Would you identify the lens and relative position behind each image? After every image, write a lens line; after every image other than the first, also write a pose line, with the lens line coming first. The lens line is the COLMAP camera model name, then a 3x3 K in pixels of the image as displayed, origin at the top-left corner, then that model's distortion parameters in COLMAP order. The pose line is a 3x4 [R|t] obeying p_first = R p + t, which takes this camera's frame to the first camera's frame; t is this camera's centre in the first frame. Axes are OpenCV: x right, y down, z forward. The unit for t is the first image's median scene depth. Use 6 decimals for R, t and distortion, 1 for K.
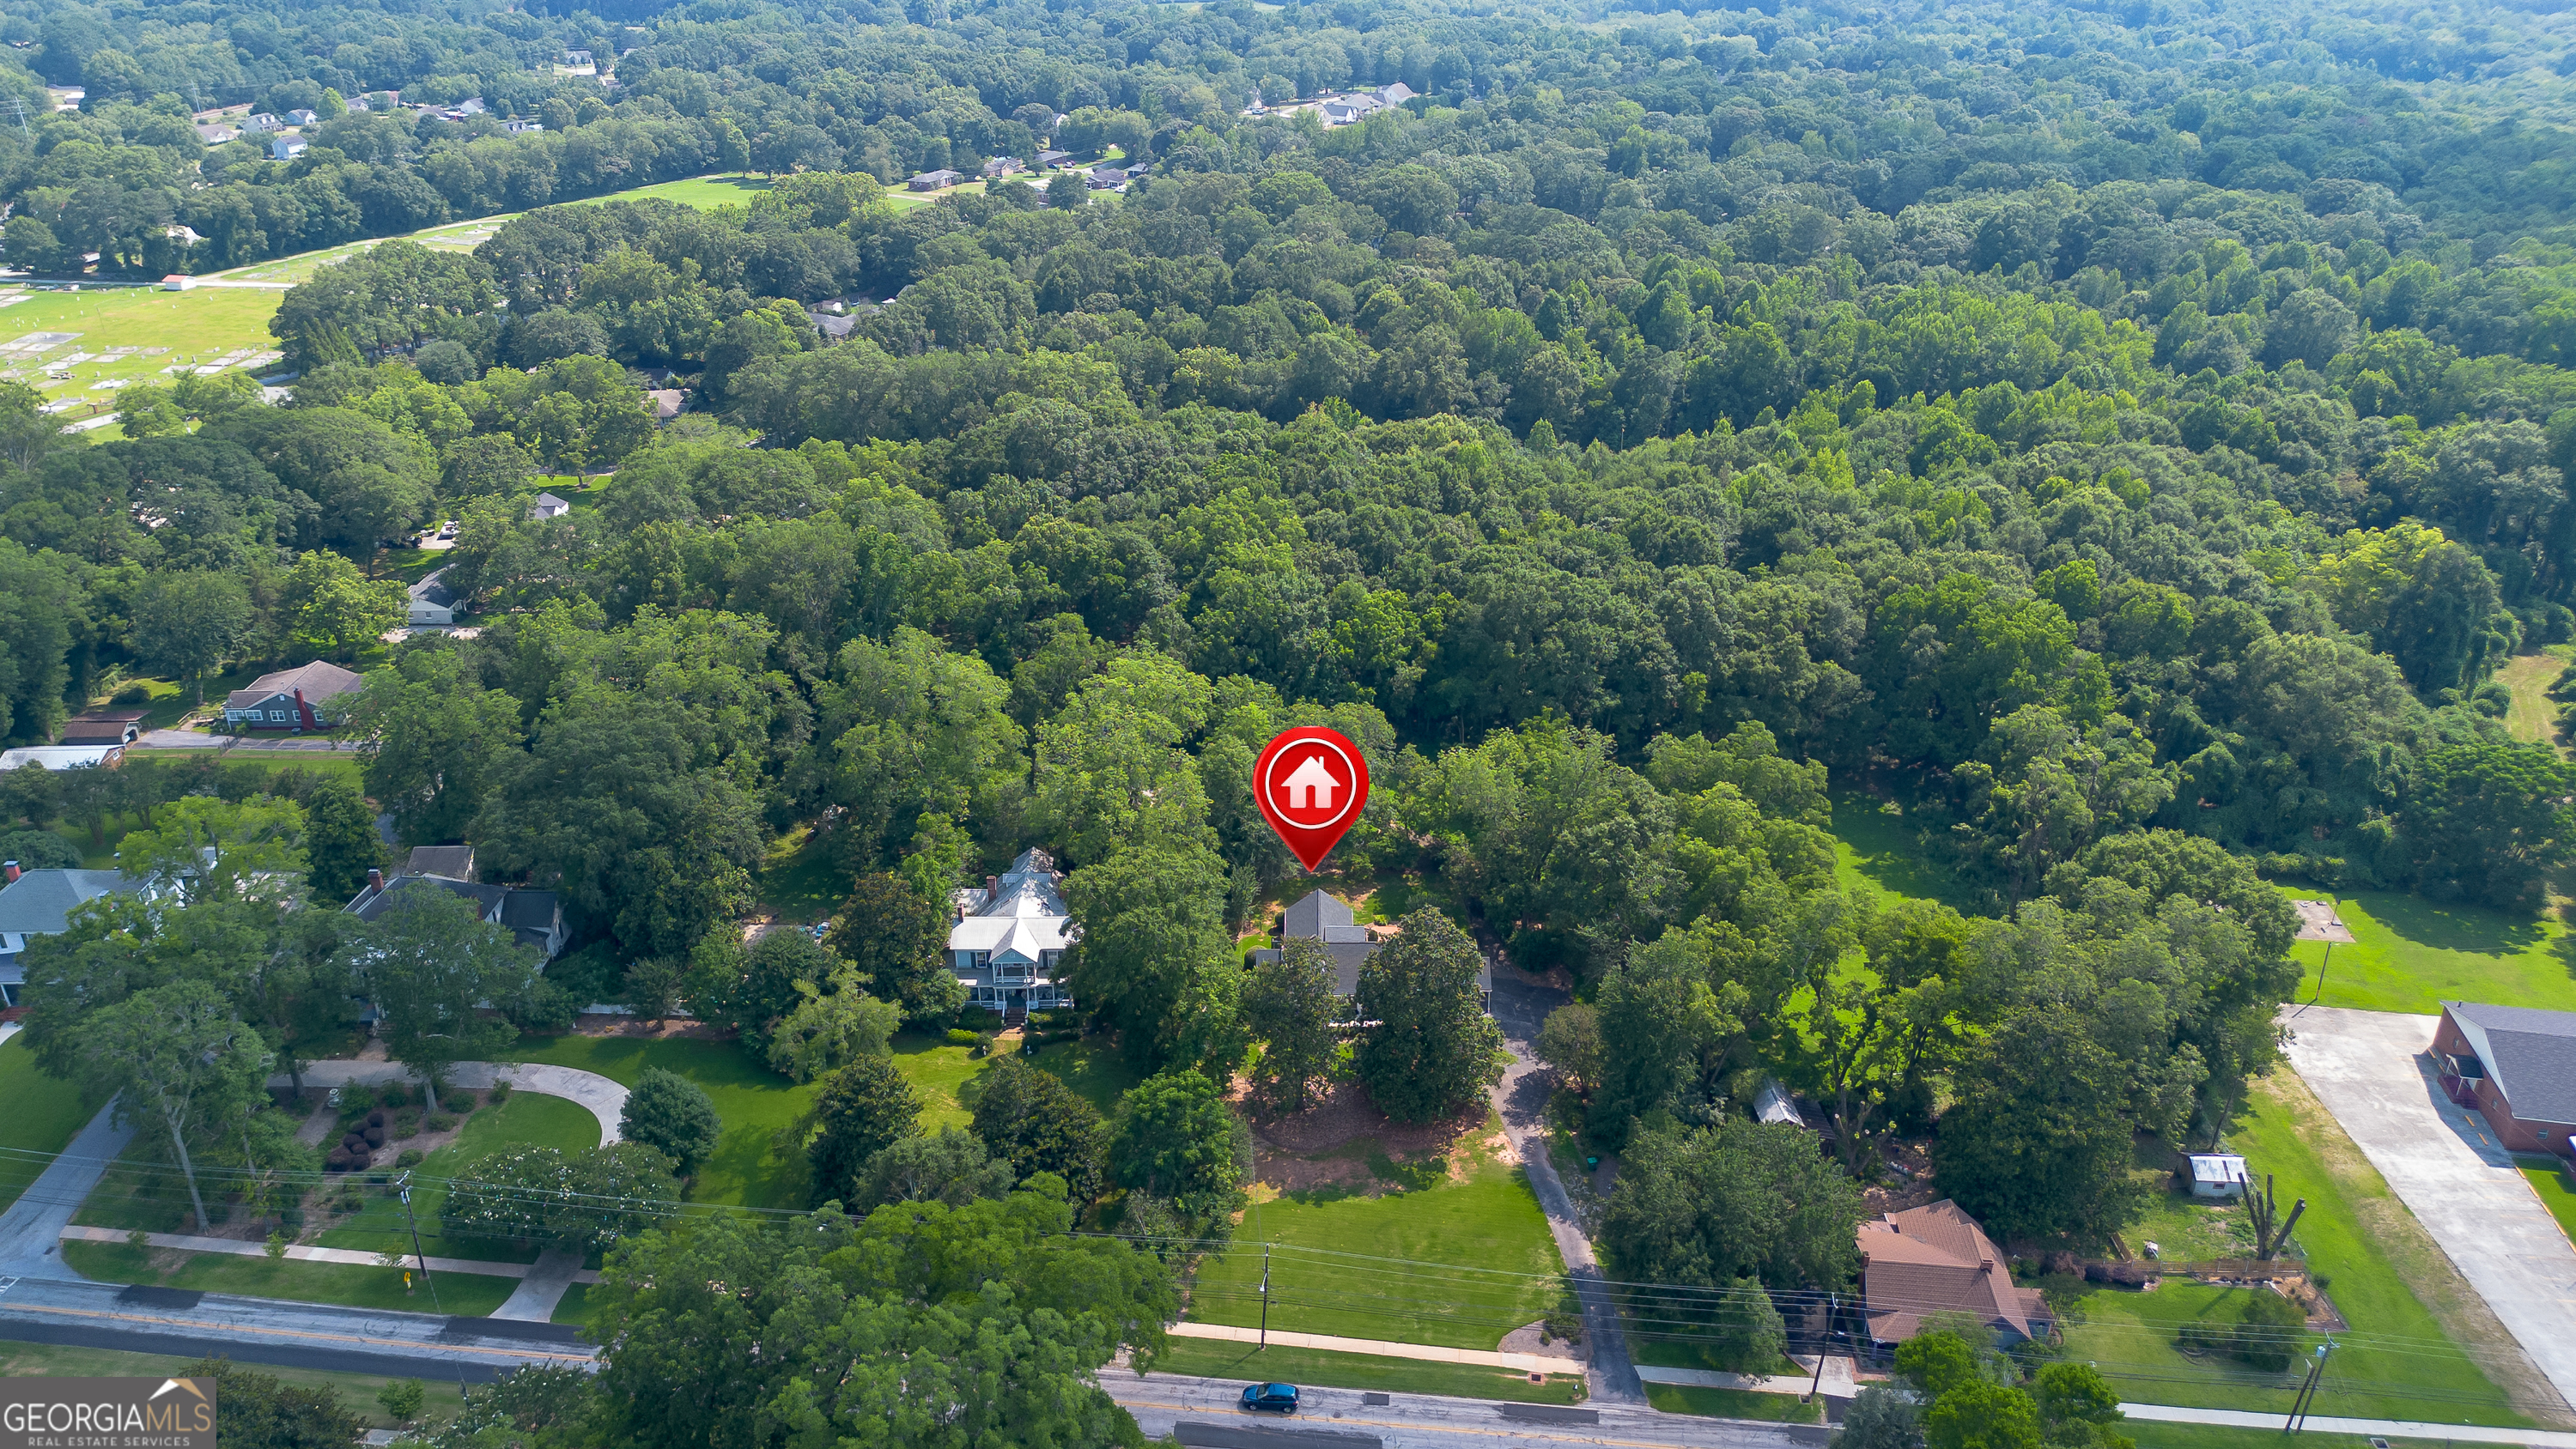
lens RADIAL K [[1836.0, 0, 1297.3], [0, 1836.0, 729.4], [0, 0, 1]] dist [0.053240, -0.045401]
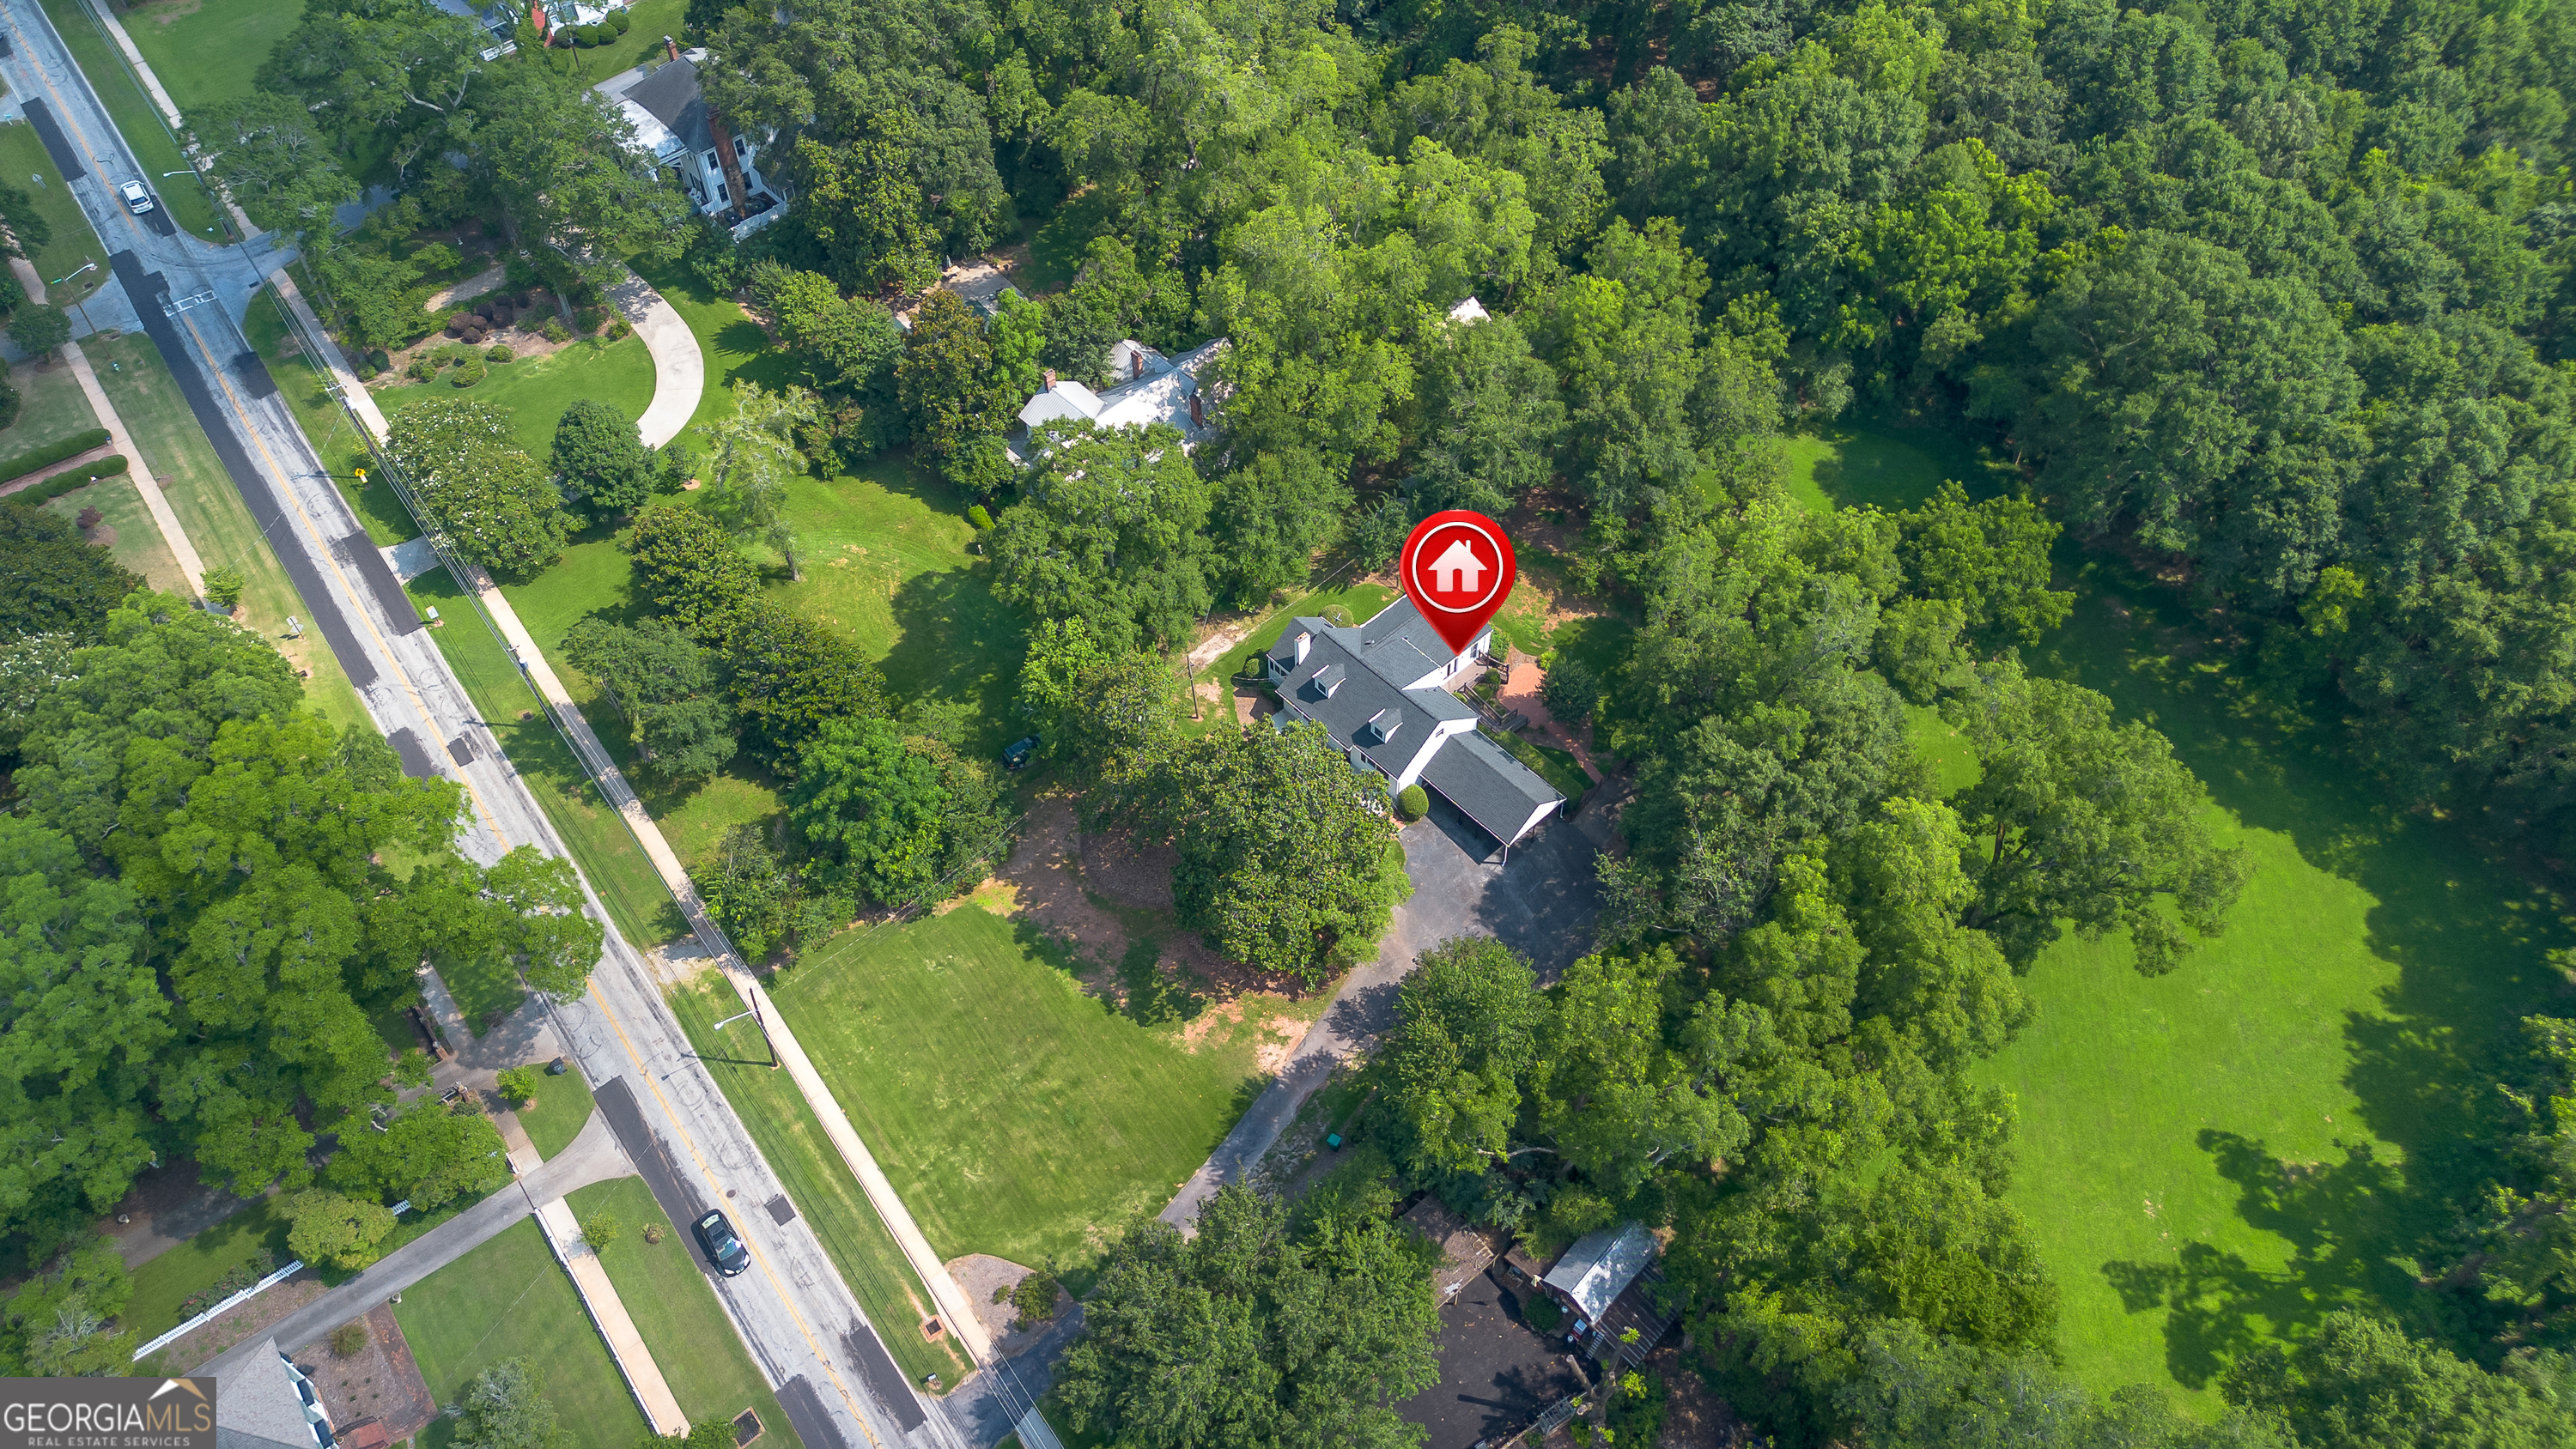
lens RADIAL K [[1836.0, 0, 1301.6], [0, 1836.0, 736.9], [0, 0, 1]] dist [0.053240, -0.045401]
pose [[0.688246, 0.562489, -0.458175, 0.425803], [-0.308252, 0.798439, 0.517181, -0.275487], [0.656733, -0.214715, 0.722910, 0.565105]]
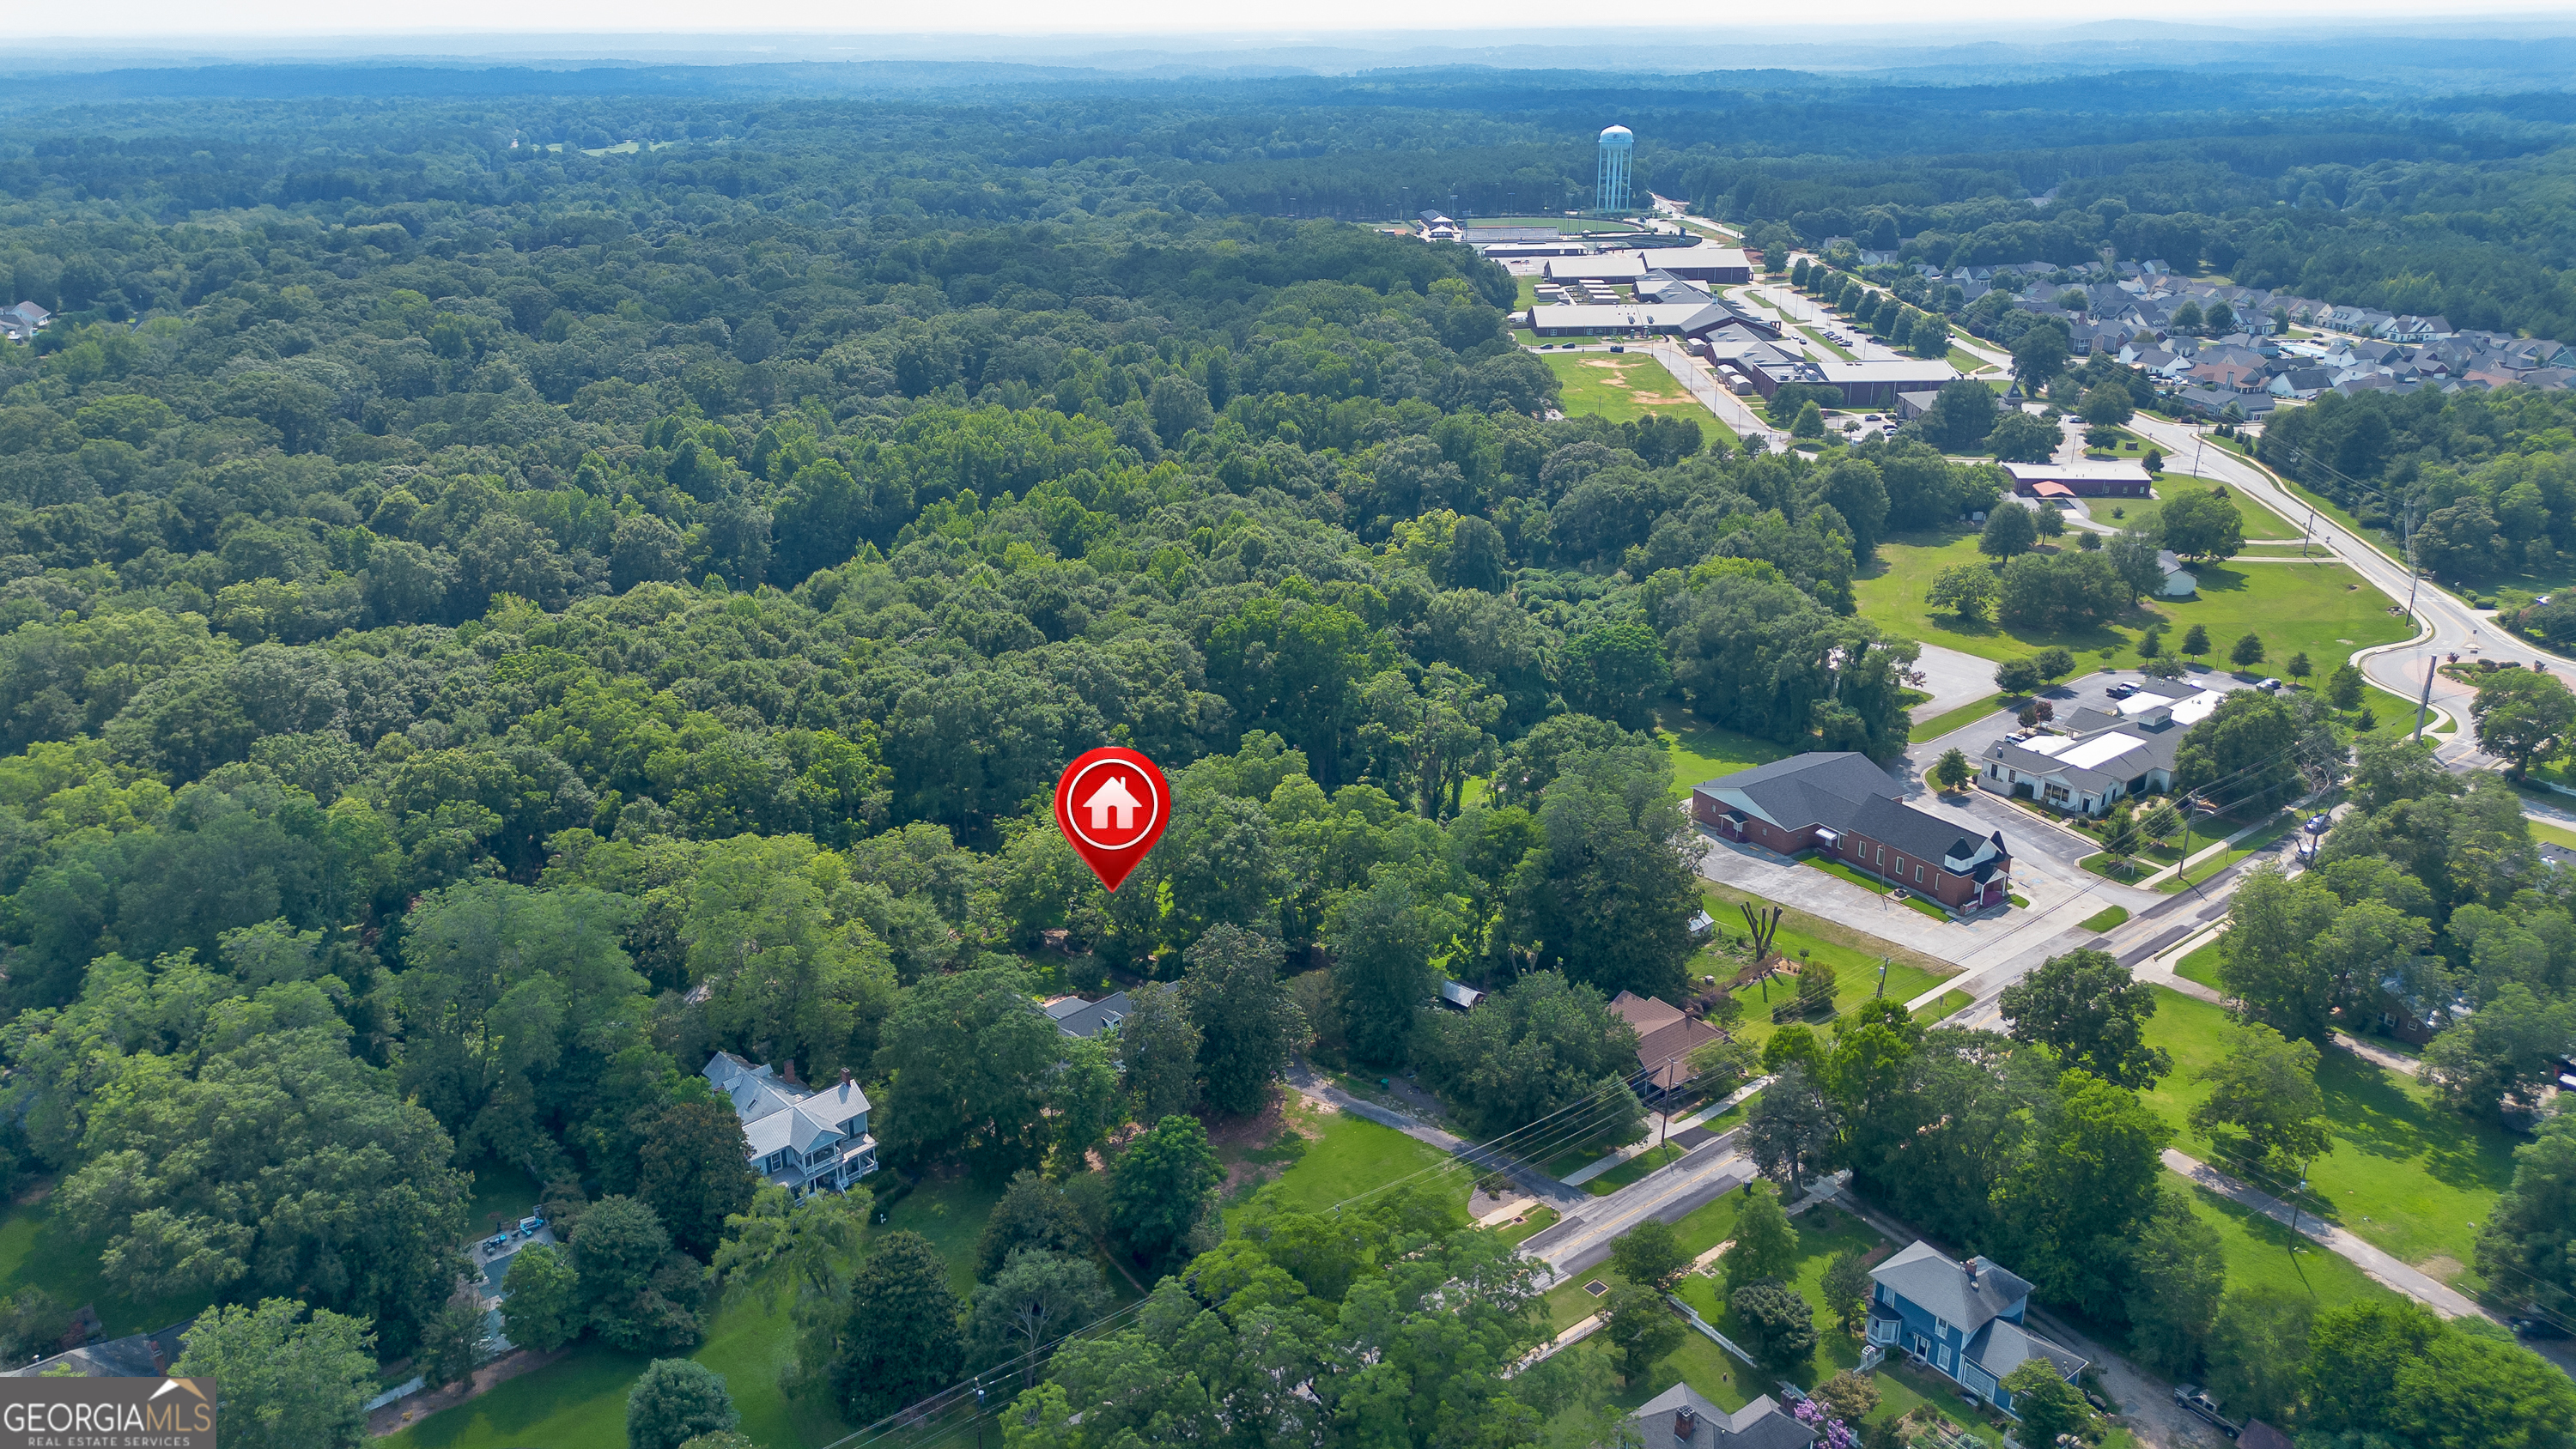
lens RADIAL K [[1836.0, 0, 1288.2], [0, 1836.0, 723.4], [0, 0, 1]] dist [0.053240, -0.045401]
pose [[0.723474, -0.244076, 0.645765, -0.665393], [0.299764, 0.953695, 0.024625, -0.042289], [-0.621873, 0.175761, 0.763139, 0.086567]]
